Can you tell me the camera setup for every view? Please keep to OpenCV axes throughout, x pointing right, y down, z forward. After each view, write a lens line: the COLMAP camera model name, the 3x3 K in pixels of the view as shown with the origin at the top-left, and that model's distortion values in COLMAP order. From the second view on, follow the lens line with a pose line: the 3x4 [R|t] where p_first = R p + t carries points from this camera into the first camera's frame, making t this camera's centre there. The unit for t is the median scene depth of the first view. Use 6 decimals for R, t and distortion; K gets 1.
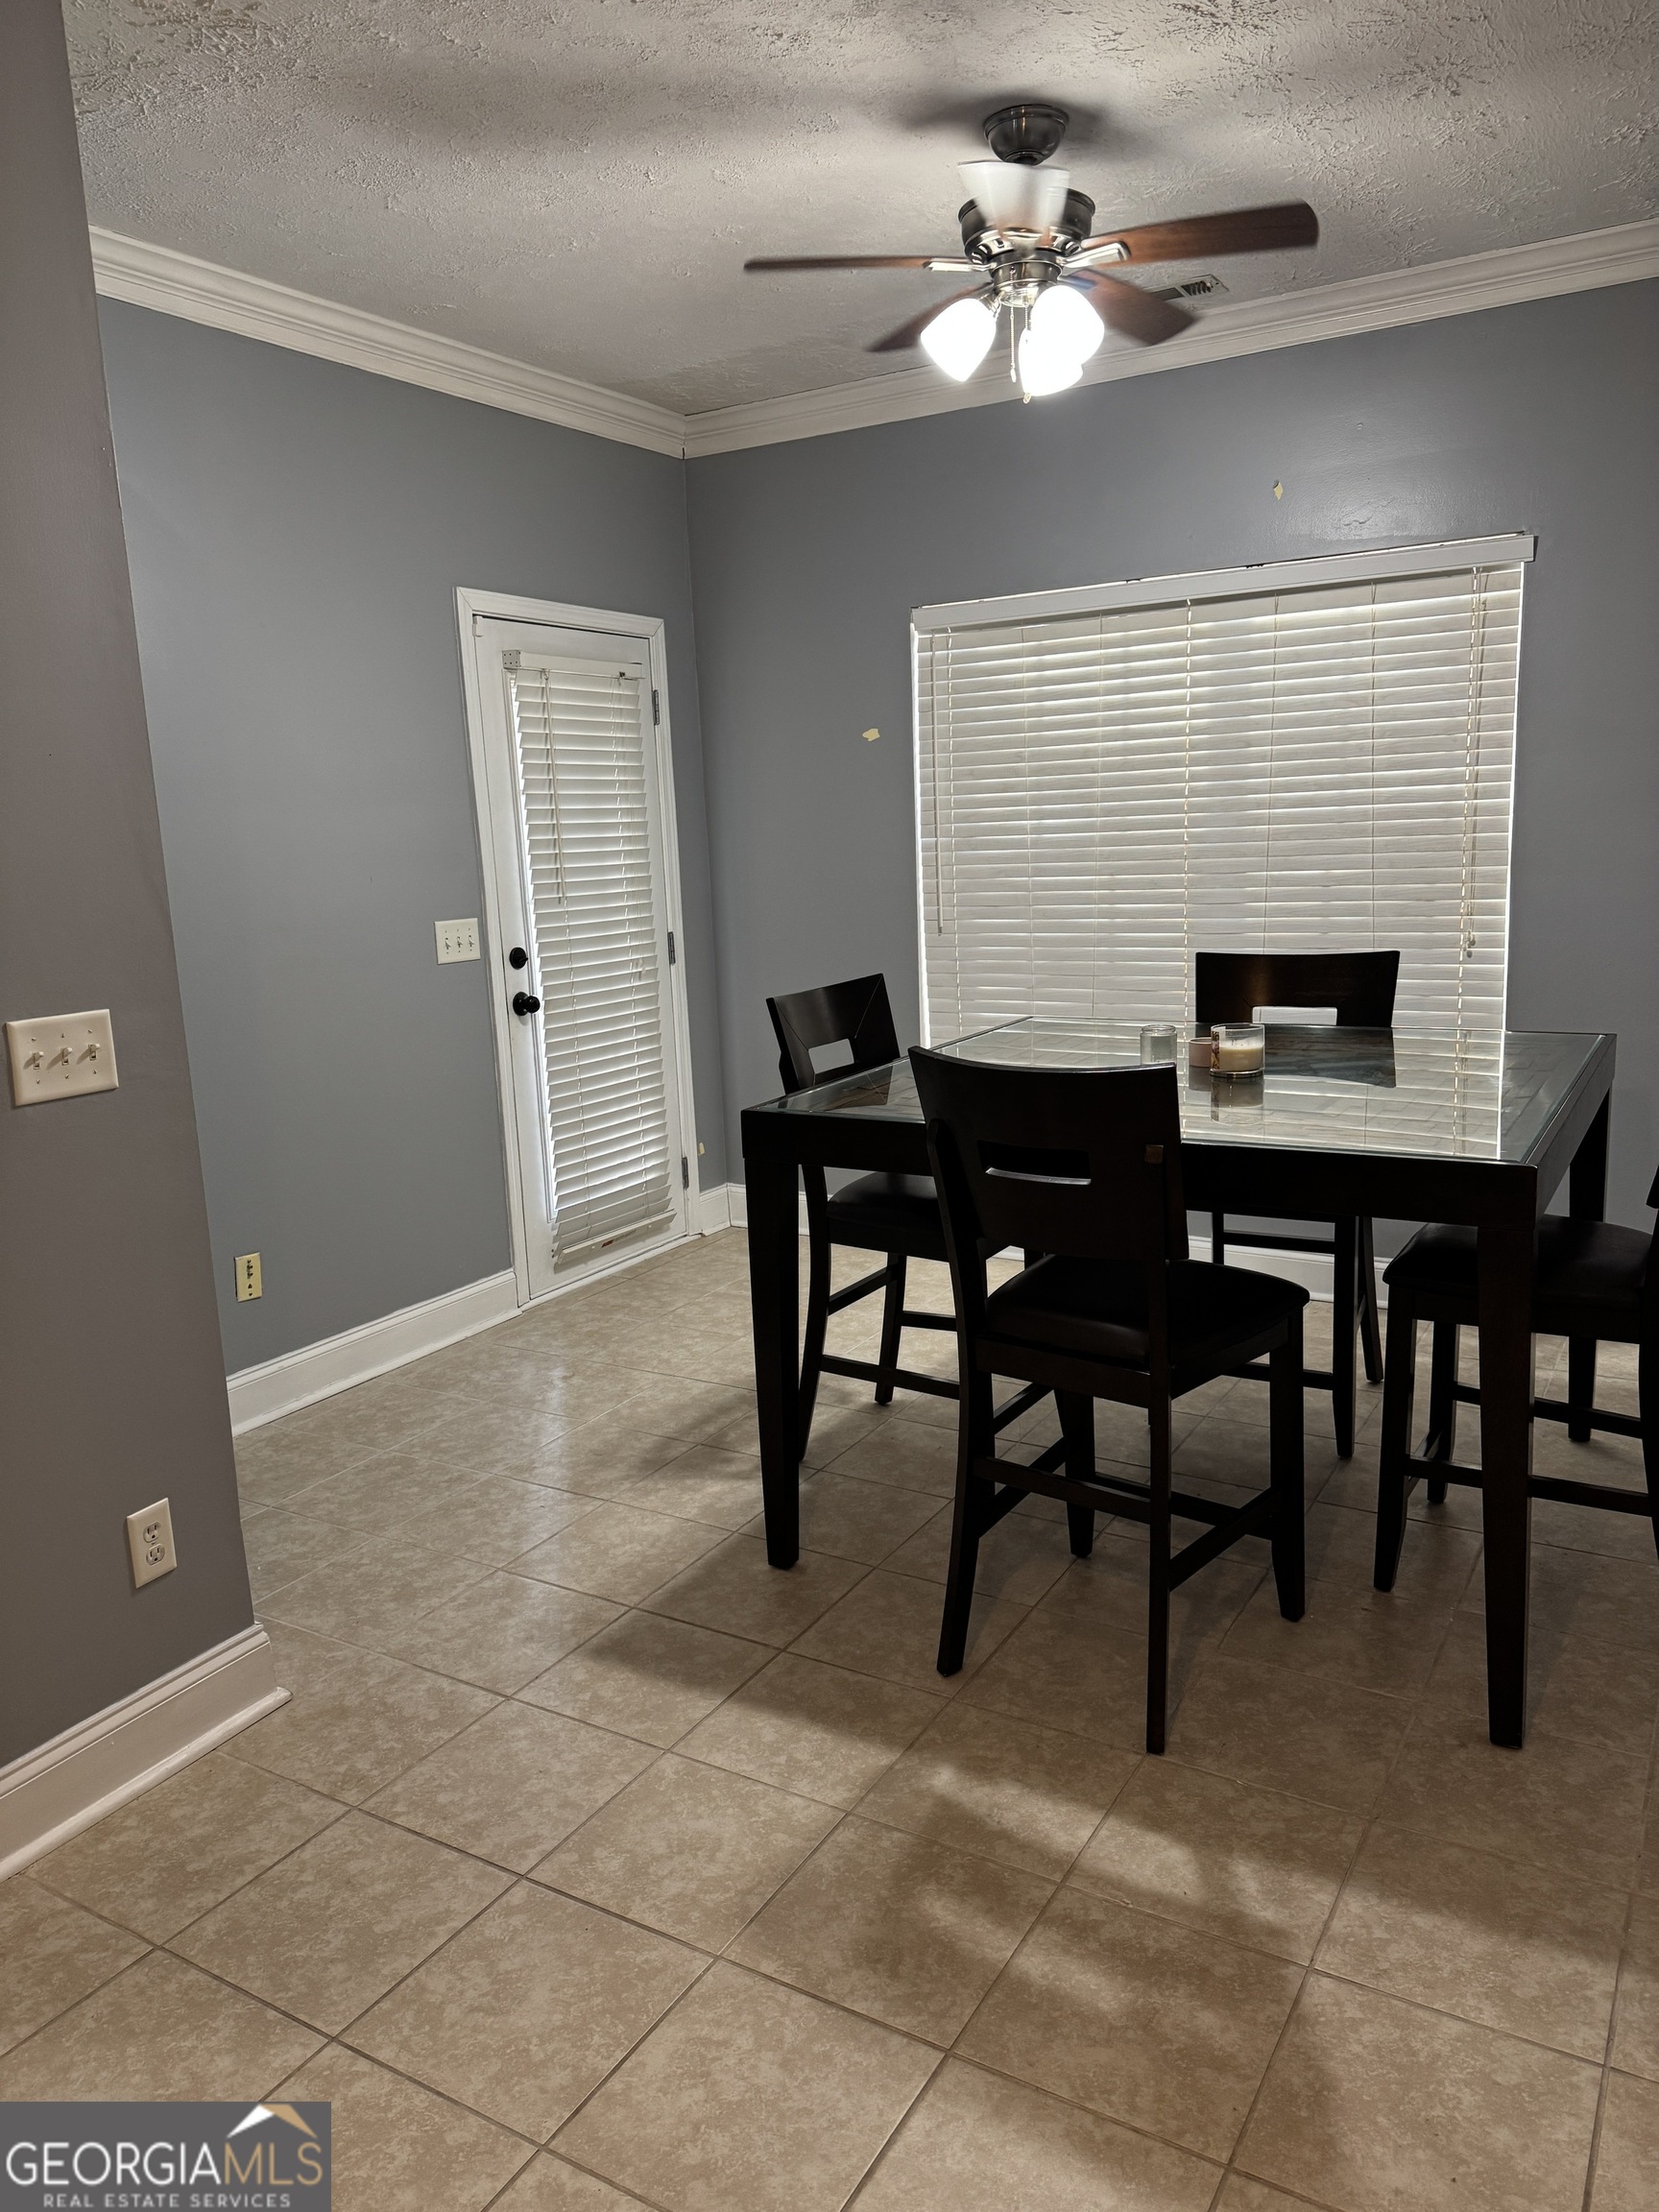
lens RADIAL K [[1523.2, 0, 826.7], [0, 1523.2, 1108.9], [0, 0, 1]] dist [0.004893, -0.034925]
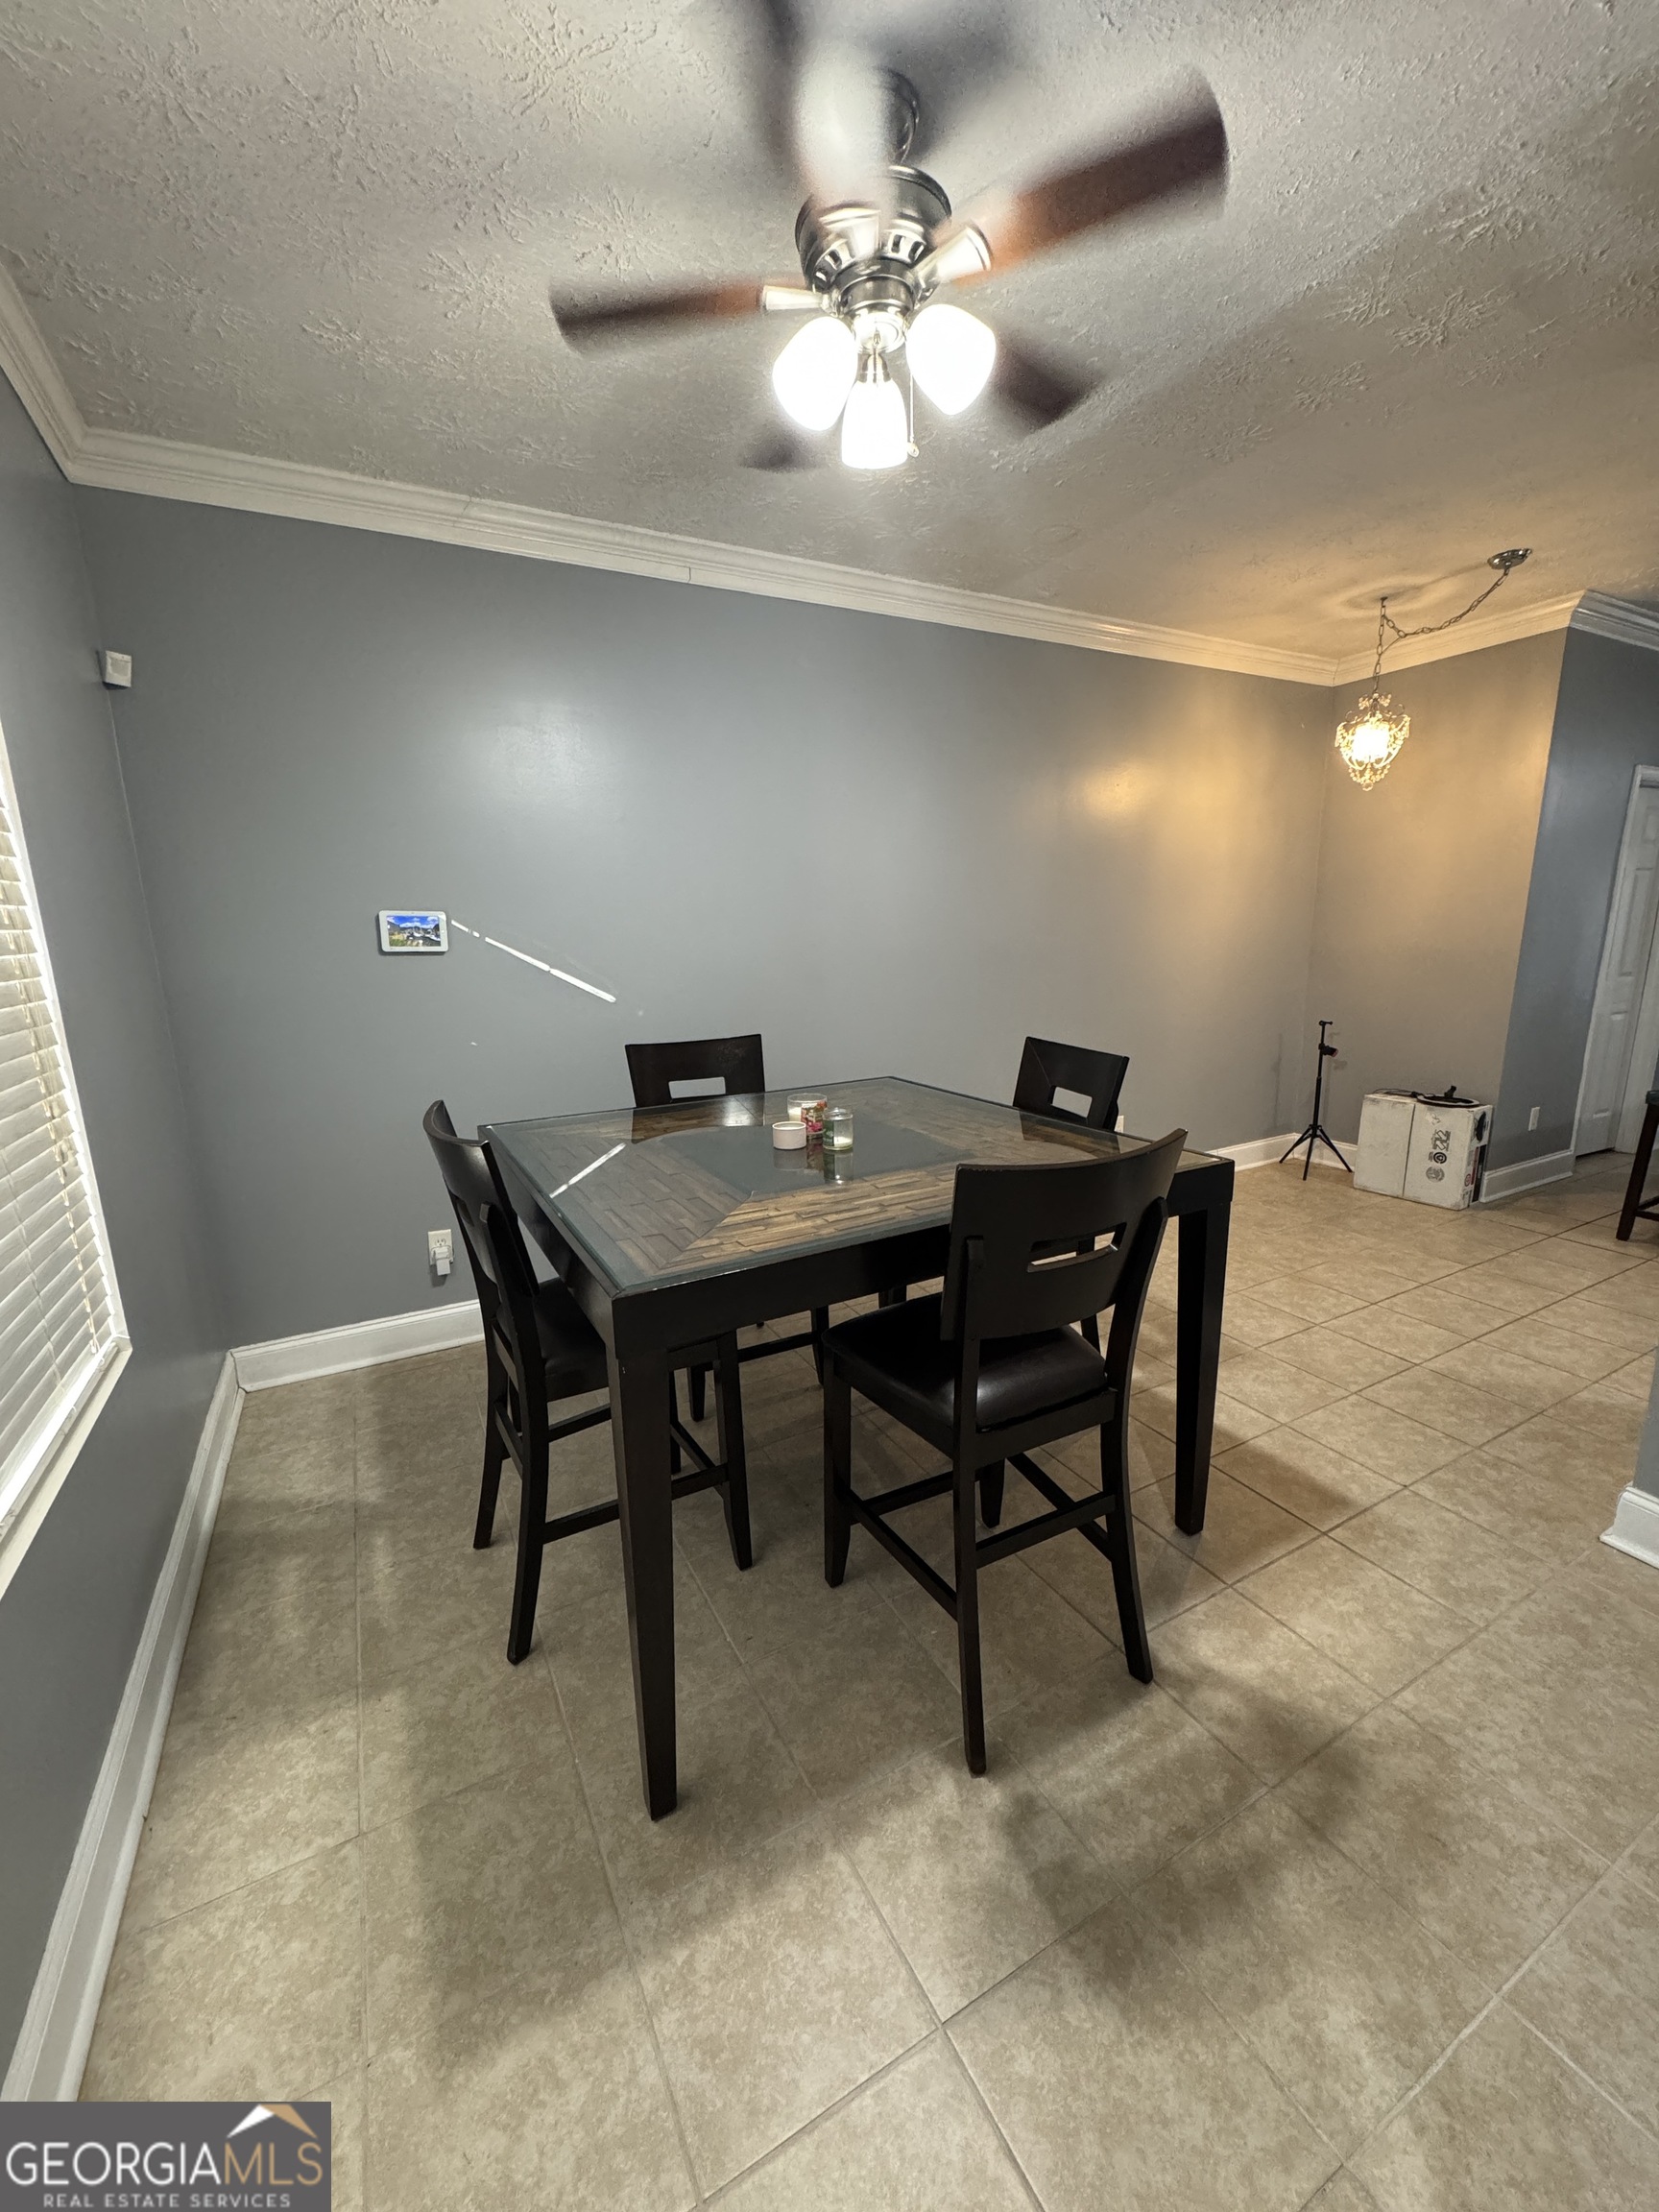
lens RADIAL K [[878.7, 0, 827.7], [0, 878.7, 1110.0], [0, 0, 1]] dist [-0.000094, -0.001485]
pose [[-0.861598, -0.041679, 0.505877, -0.097506], [0.152554, 0.929285, 0.336389, -0.235320], [-0.484124, 0.367005, -0.794311, 1.270716]]
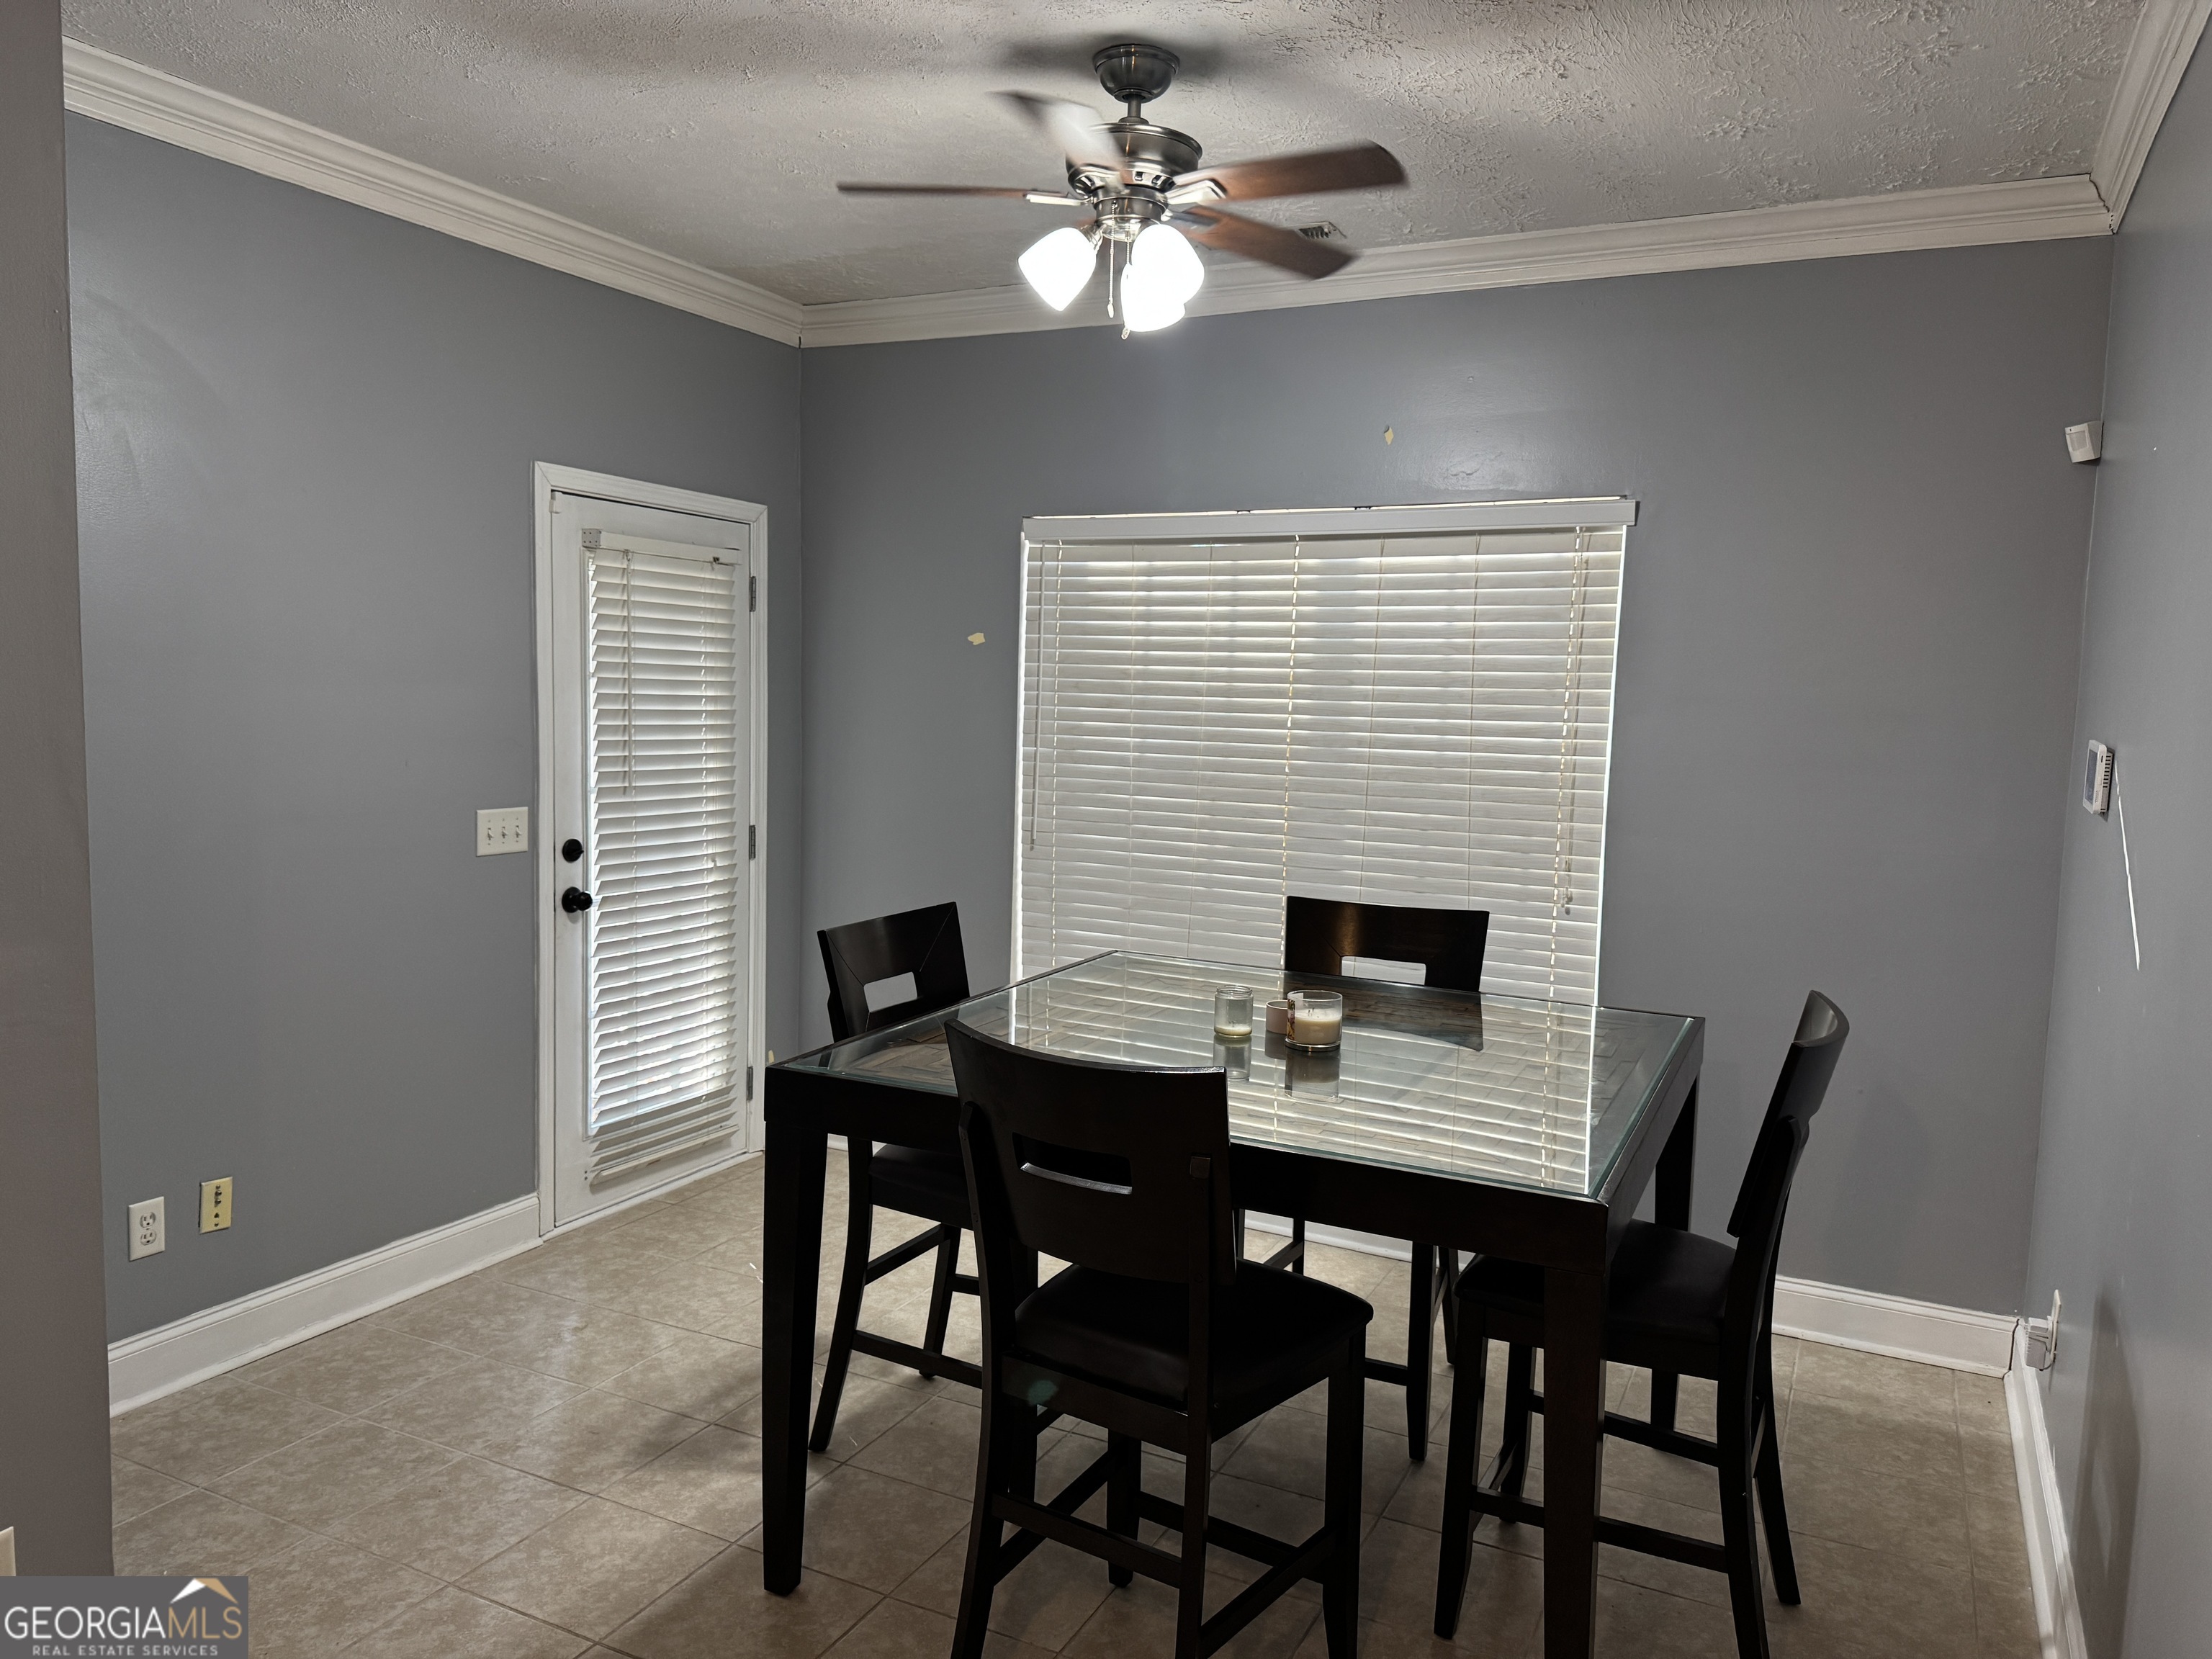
lens RADIAL K [[1523.2, 0, 1107.5], [0, 1523.2, 824.8], [0, 0, 1]] dist [0.004893, -0.034925]
pose [[0.993736, 0.060744, 0.093797, 0.039579], [-0.051237, 0.993602, -0.100645, -0.047829], [-0.099311, 0.095208, 0.990491, 0.059995]]
